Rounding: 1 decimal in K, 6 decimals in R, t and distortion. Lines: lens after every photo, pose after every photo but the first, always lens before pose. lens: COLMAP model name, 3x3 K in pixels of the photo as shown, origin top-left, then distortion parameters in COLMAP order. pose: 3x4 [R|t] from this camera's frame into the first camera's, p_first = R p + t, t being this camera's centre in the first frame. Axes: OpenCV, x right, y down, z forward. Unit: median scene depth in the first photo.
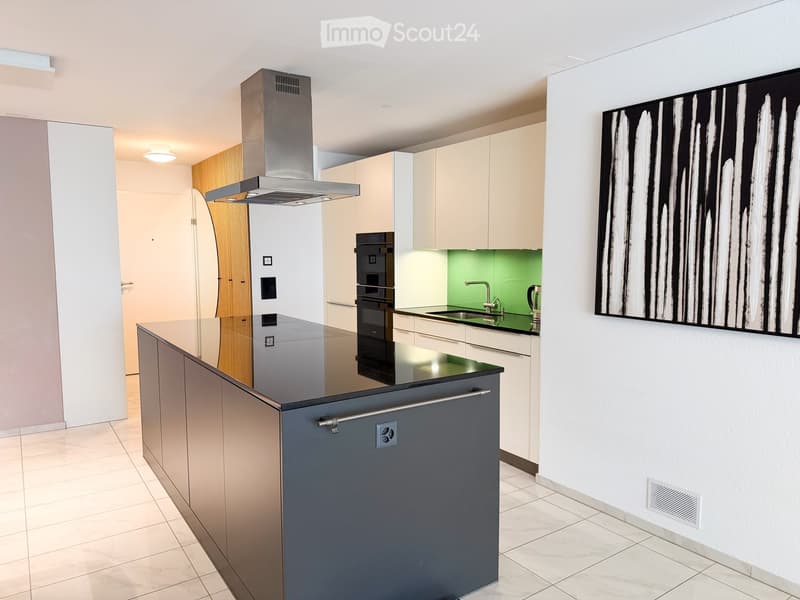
lens RADIAL K [[571.5, 0, 399.8], [0, 571.5, 298.2], [0, 0, 1]] dist [0.032219, -0.011142]
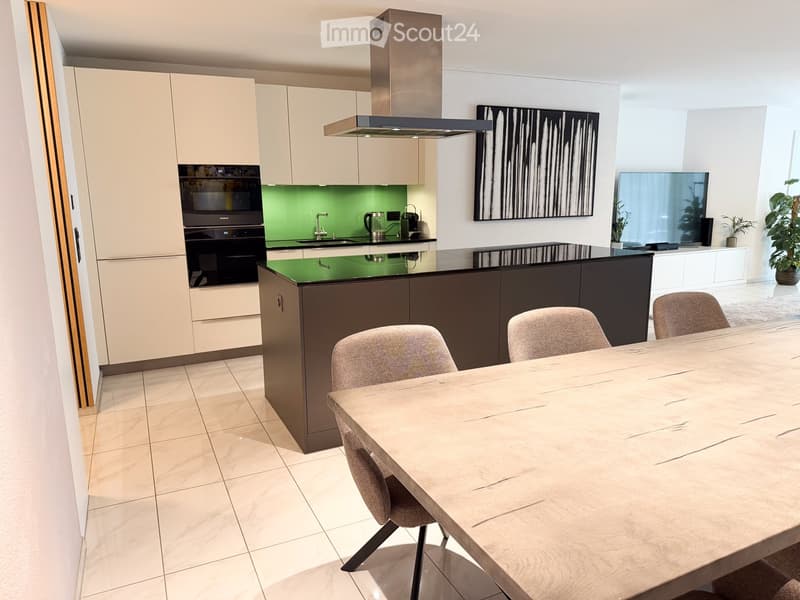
lens RADIAL K [[571.5, 0, 398.2], [0, 571.5, 304.4], [0, 0, 1]] dist [0.032219, -0.011142]
pose [[0.166115, -0.205986, 0.964352, -1.625841], [0.094027, 0.976792, 0.192447, -0.092431], [-0.981613, 0.058707, 0.181628, 1.024316]]
